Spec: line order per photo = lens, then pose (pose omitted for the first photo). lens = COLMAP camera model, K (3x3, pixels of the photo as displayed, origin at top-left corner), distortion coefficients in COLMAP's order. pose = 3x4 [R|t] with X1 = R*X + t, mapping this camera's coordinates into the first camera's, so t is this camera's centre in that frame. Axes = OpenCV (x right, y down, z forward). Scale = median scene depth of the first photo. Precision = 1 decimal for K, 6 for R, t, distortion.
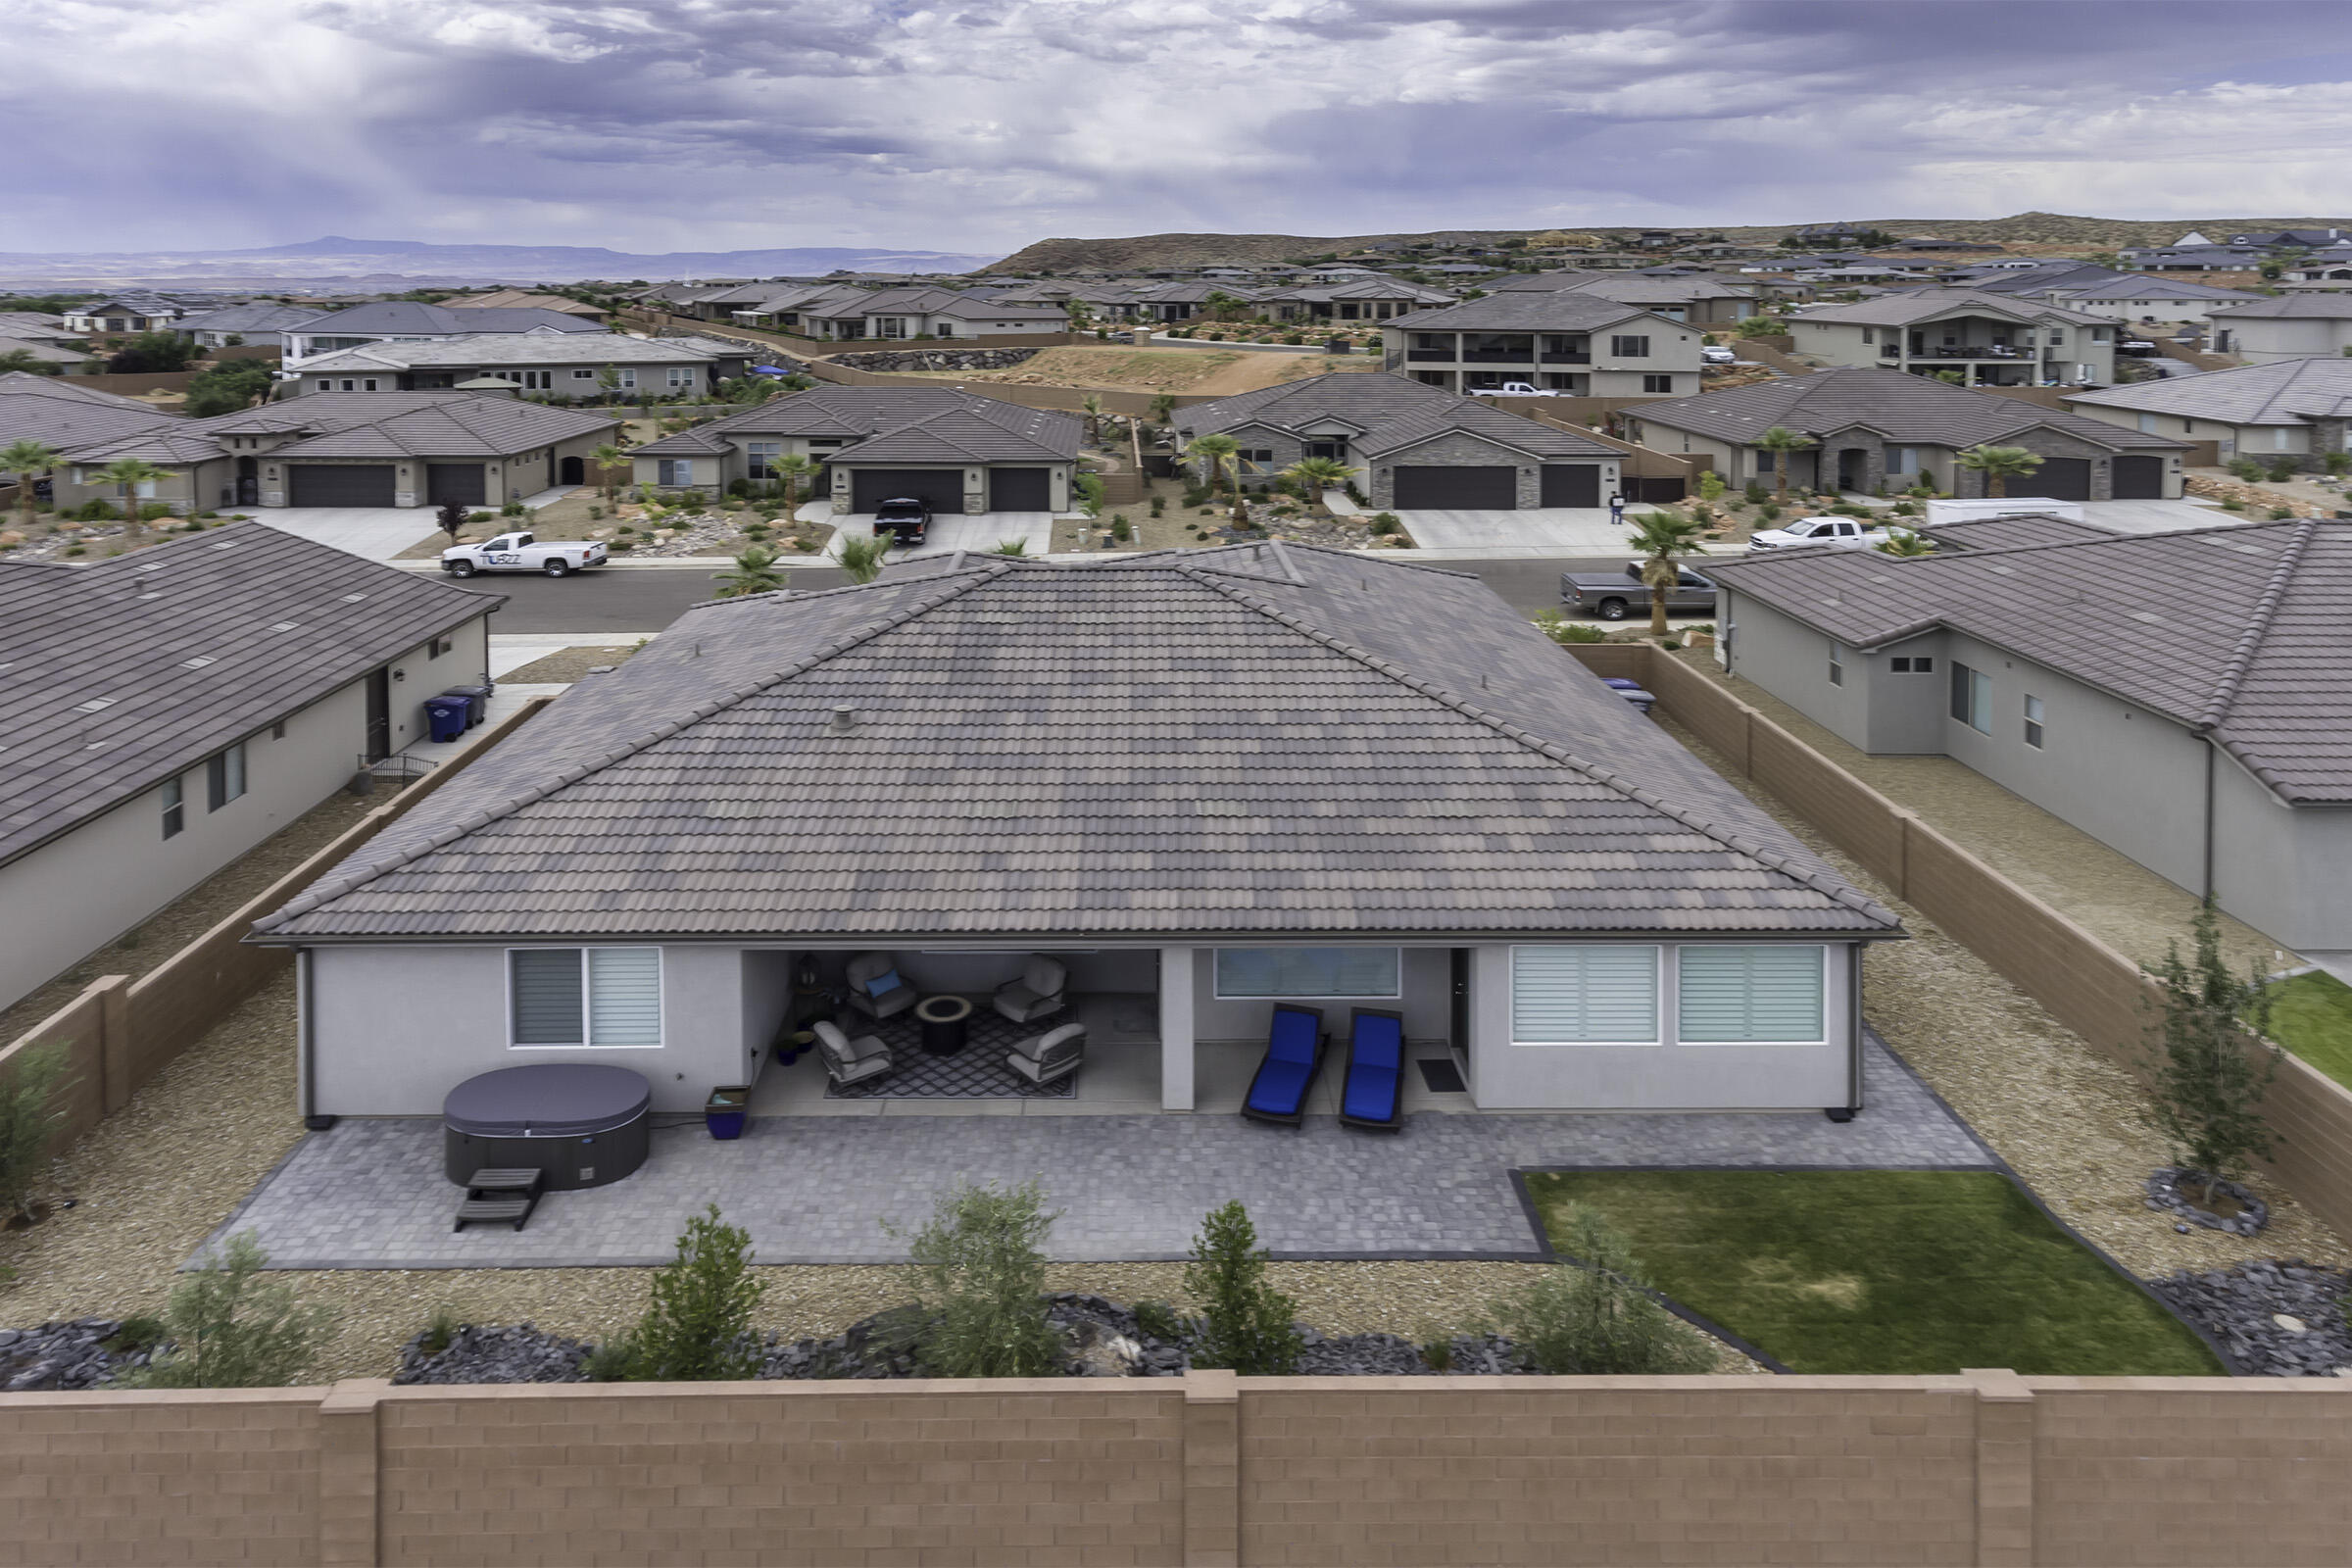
lens RADIAL K [[1538.0, 0, 1171.8], [0, 1538.0, 730.1], [0, 0, 1]] dist [0.015603, 0.004464]
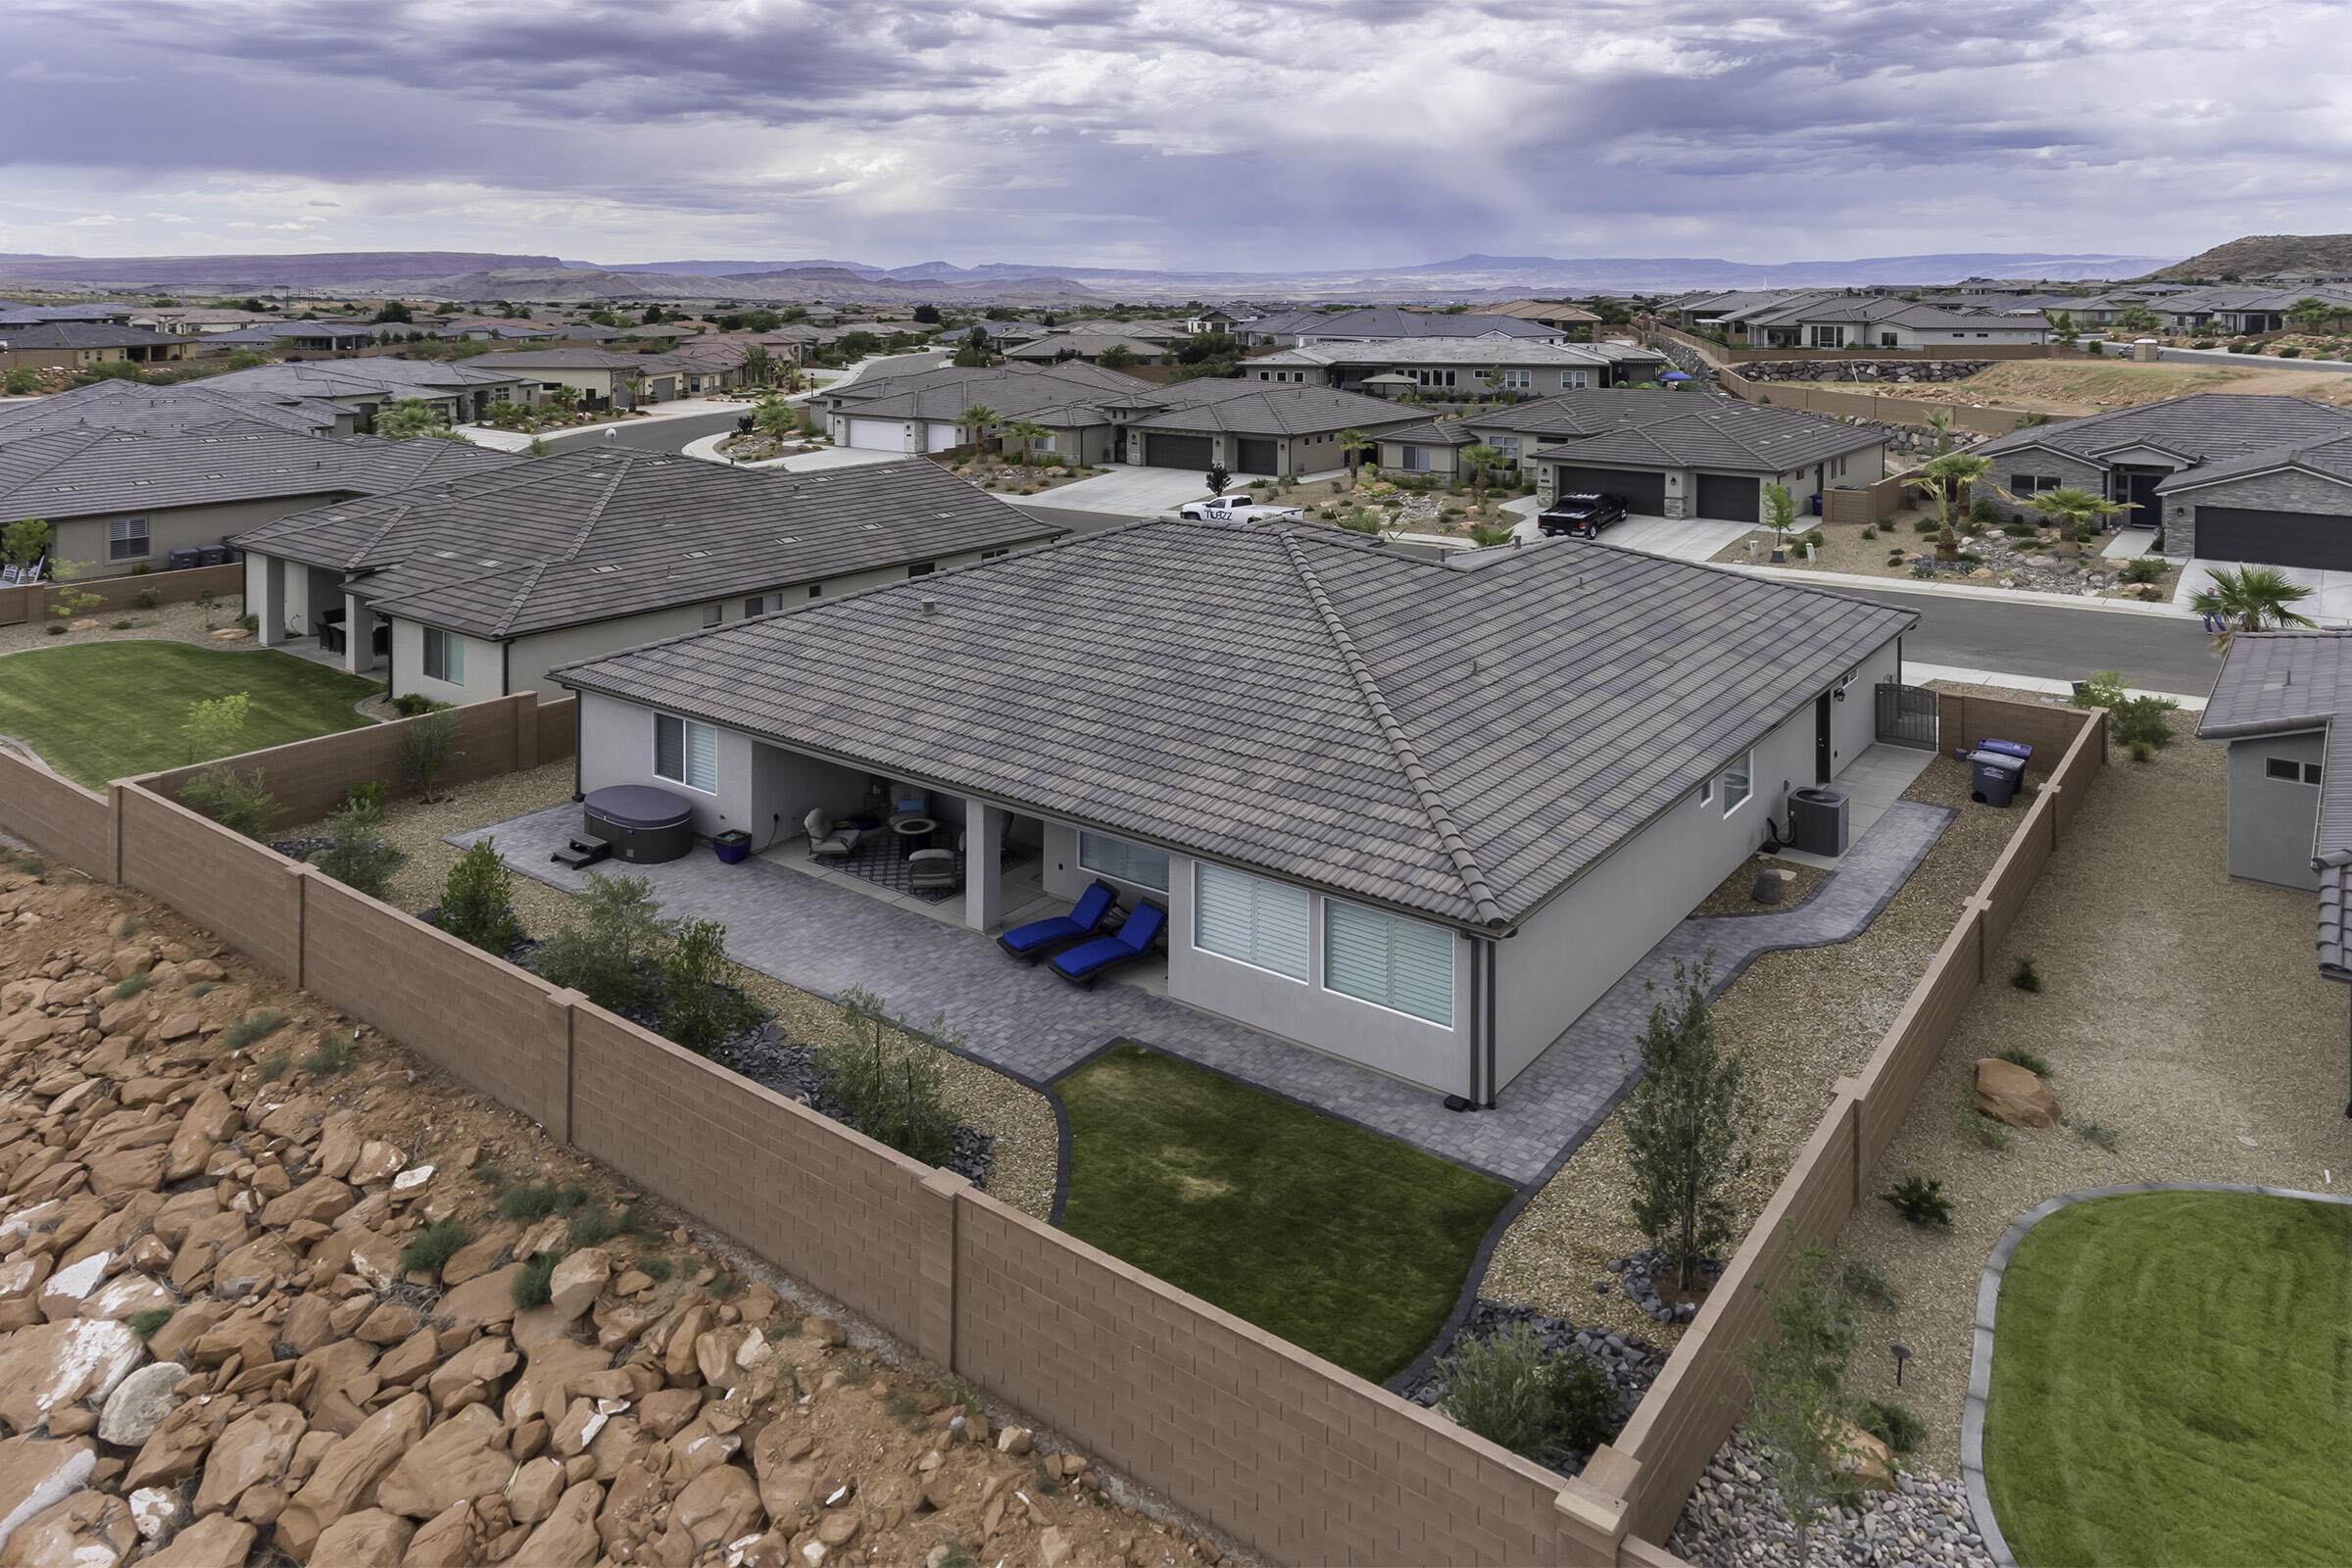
lens RADIAL K [[1467.9, 0, 1176.0], [0, 1467.9, 784.0], [0, 0, 1]] dist [0.018956, 0.001772]
pose [[0.788827, 0.195294, -0.582762, 0.129212], [-0.172292, 0.980421, 0.095342, -0.002828], [0.589972, 0.025197, 0.807030, 0.016623]]
